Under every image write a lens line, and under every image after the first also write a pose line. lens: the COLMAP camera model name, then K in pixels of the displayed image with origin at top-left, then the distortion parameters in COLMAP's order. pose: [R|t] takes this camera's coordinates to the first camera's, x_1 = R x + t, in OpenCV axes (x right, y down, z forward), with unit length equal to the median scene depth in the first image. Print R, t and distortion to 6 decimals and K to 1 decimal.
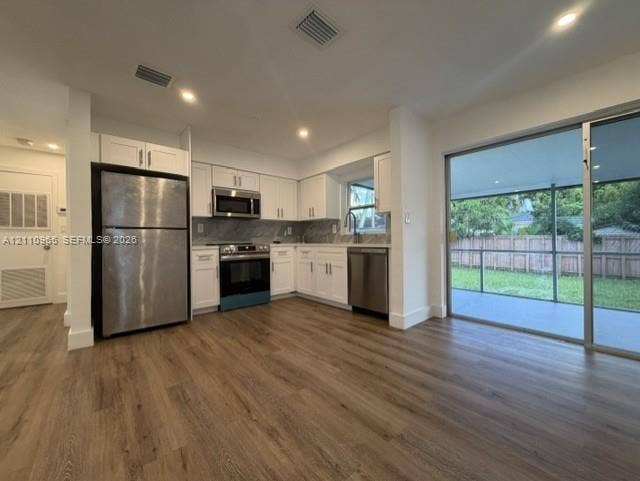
lens RADIAL K [[254.0, 0, 317.2], [0, 254.0, 240.8], [0, 0, 1]] dist [-0.001261, 0.001267]
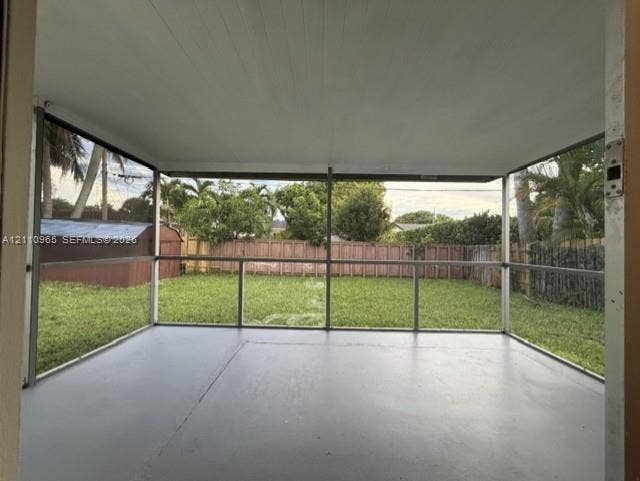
lens RADIAL K [[254.0, 0, 320.9], [0, 254.0, 238.9], [0, 0, 1]] dist [-0.001261, 0.001267]
pose [[0.646658, 0.036627, 0.761900, 0.411778], [-0.024004, 0.999329, -0.027667, 0.001260], [-0.762403, -0.000398, 0.647103, 0.620975]]
